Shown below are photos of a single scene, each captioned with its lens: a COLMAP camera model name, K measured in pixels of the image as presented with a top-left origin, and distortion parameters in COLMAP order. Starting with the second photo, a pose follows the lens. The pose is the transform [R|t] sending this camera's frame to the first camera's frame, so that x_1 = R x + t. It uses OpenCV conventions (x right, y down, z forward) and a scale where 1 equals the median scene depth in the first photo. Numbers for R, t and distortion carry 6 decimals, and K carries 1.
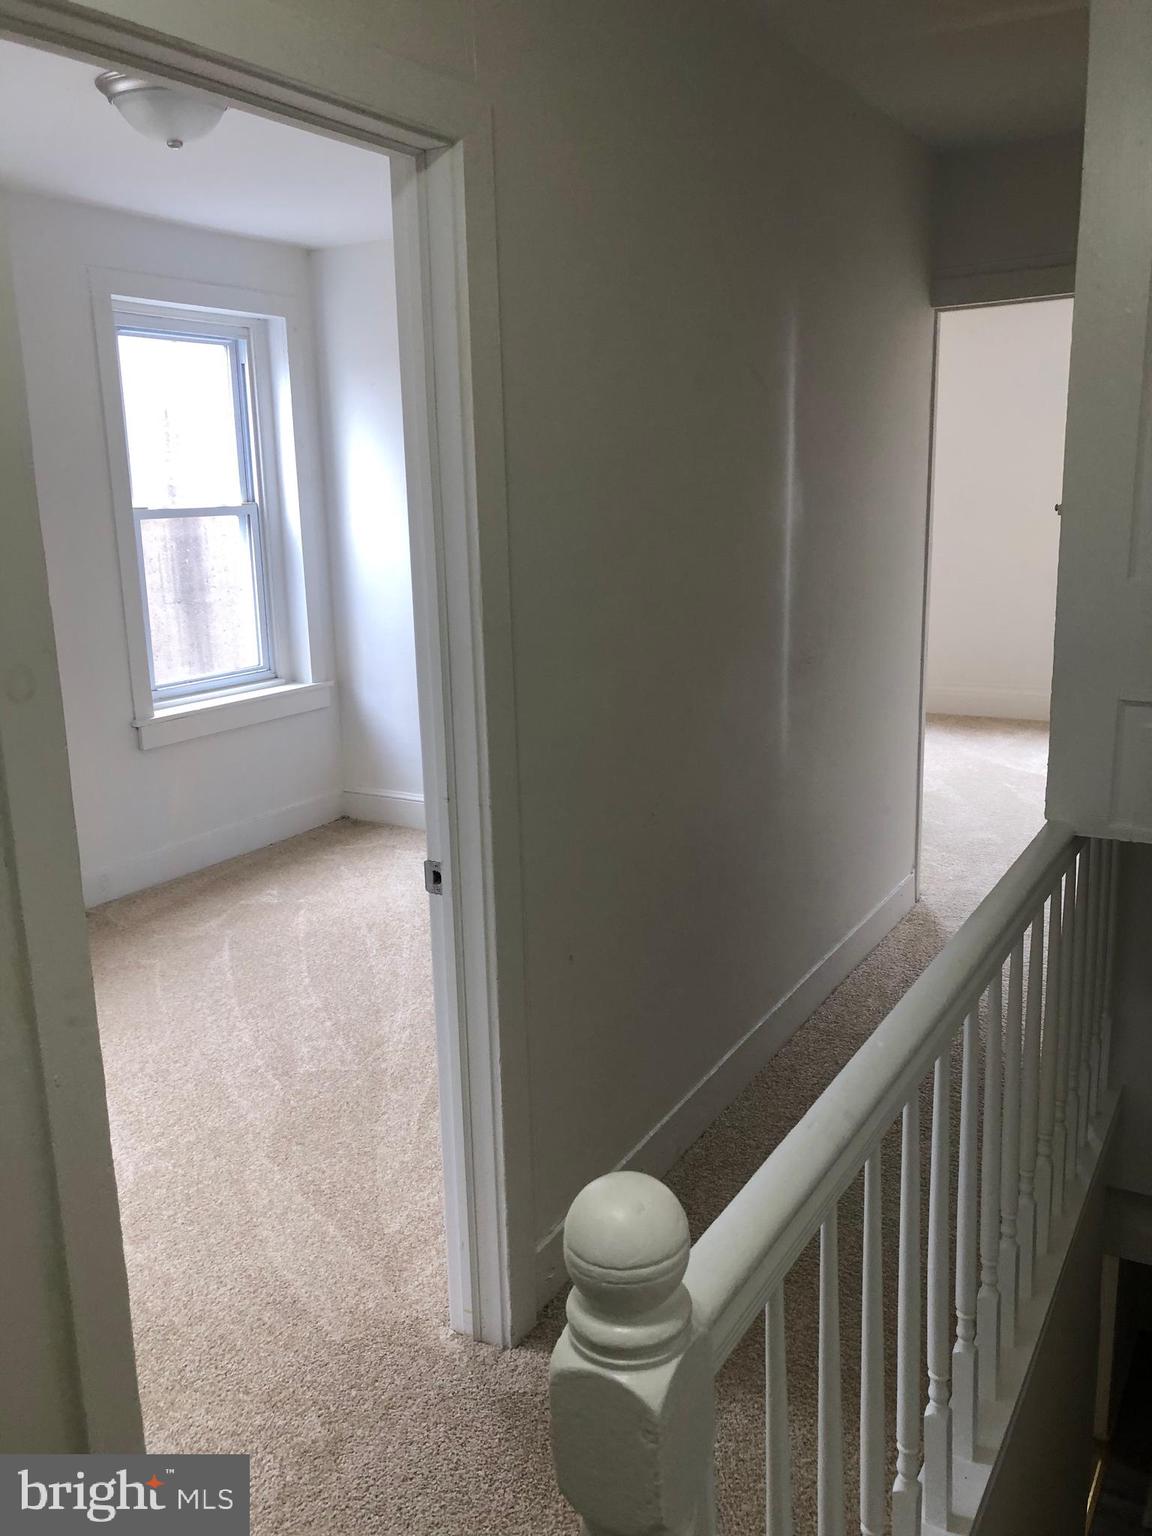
lens RADIAL K [[1268.6, 0, 578.7], [0, 1268.6, 755.2], [0, 0, 1]] dist [0.018640, -0.010515]
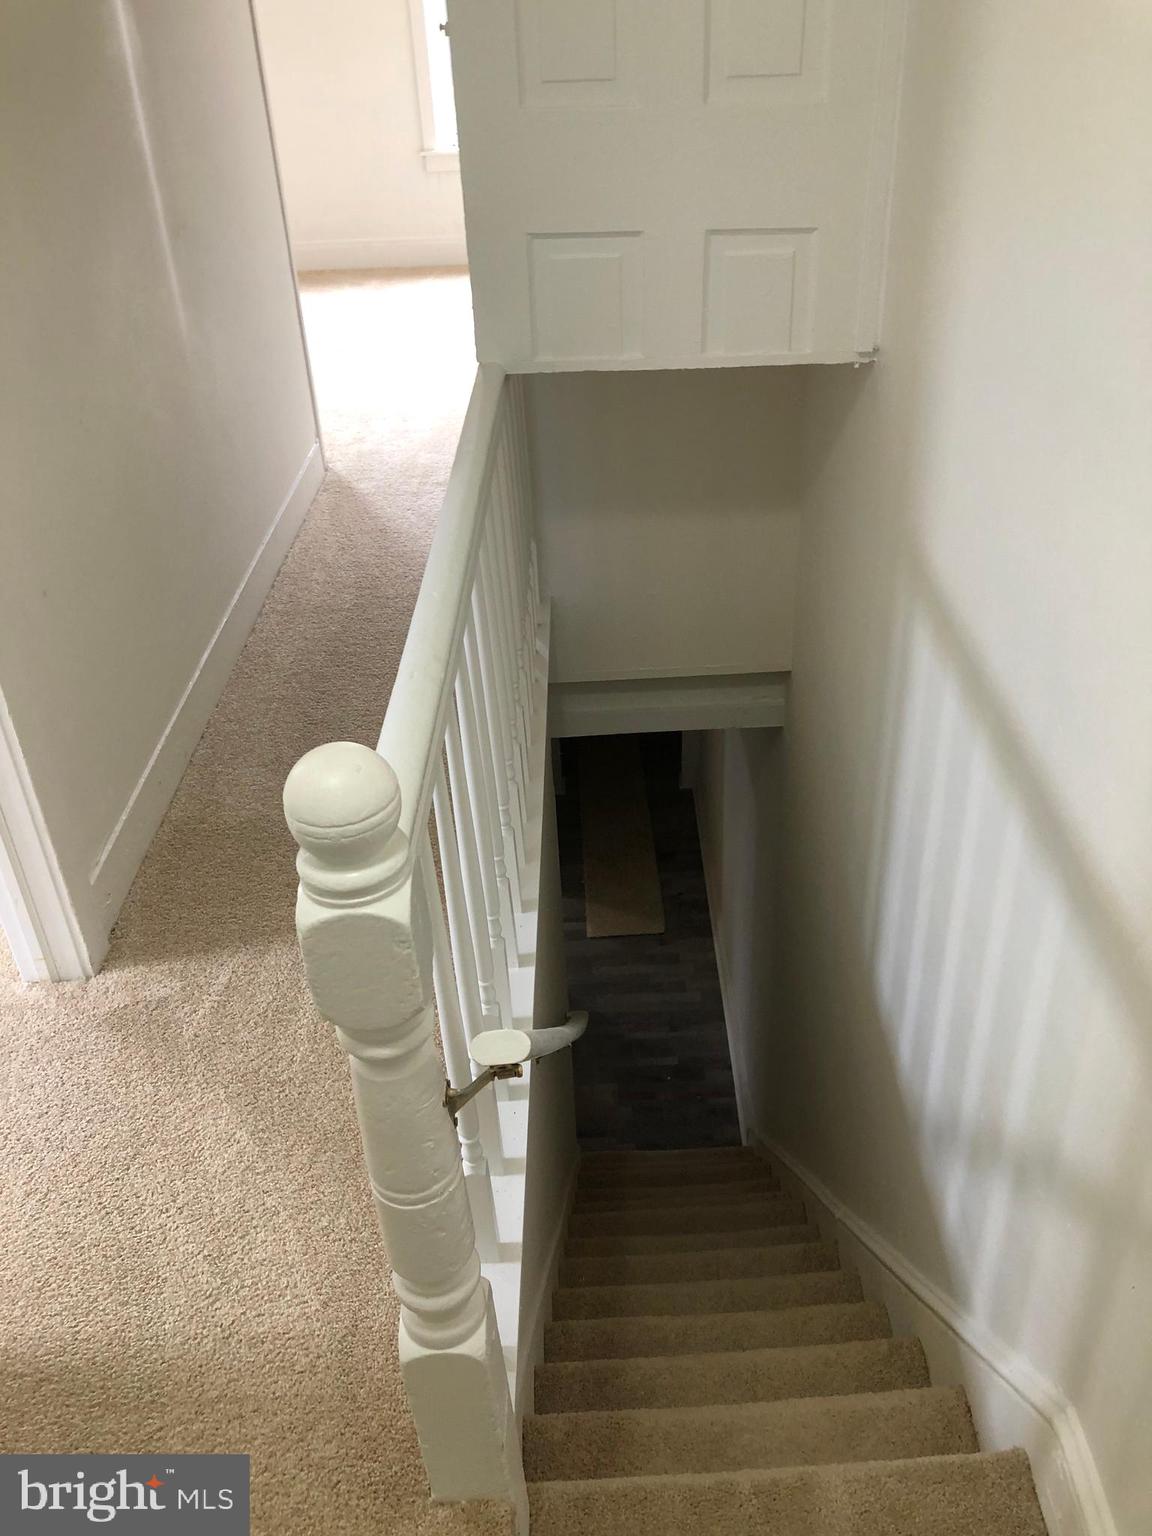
lens RADIAL K [[1268.6, 0, 597.2], [0, 1268.6, 762.5], [0, 0, 1]] dist [0.018640, -0.010515]
pose [[0.853542, -0.284492, 0.436497, -0.105539], [0.125905, 0.925563, 0.357045, -0.007221], [-0.505582, -0.249796, 0.825826, -0.006801]]
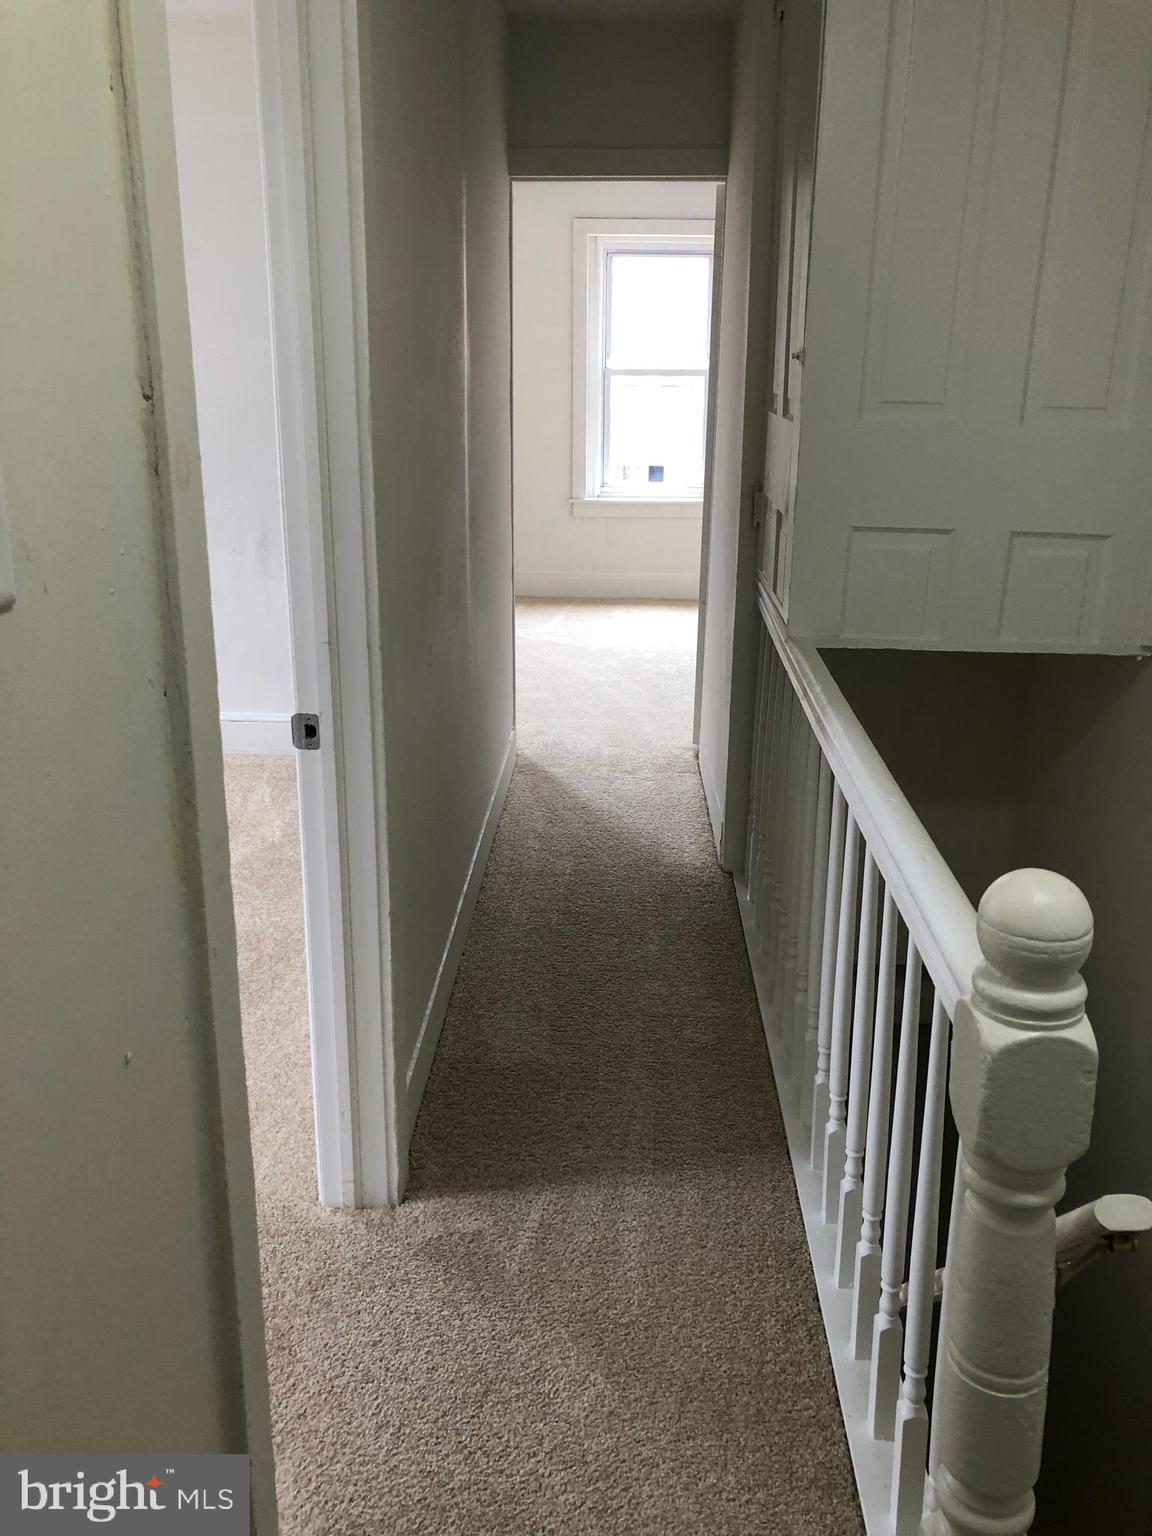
lens RADIAL K [[1268.6, 0, 579.8], [0, 1268.6, 758.6], [0, 0, 1]] dist [0.018640, -0.010515]
pose [[0.868690, -0.106470, 0.483780, -0.369445], [0.069958, 0.993209, 0.092966, 0.041342], [-0.490392, -0.046914, 0.870238, 0.090287]]
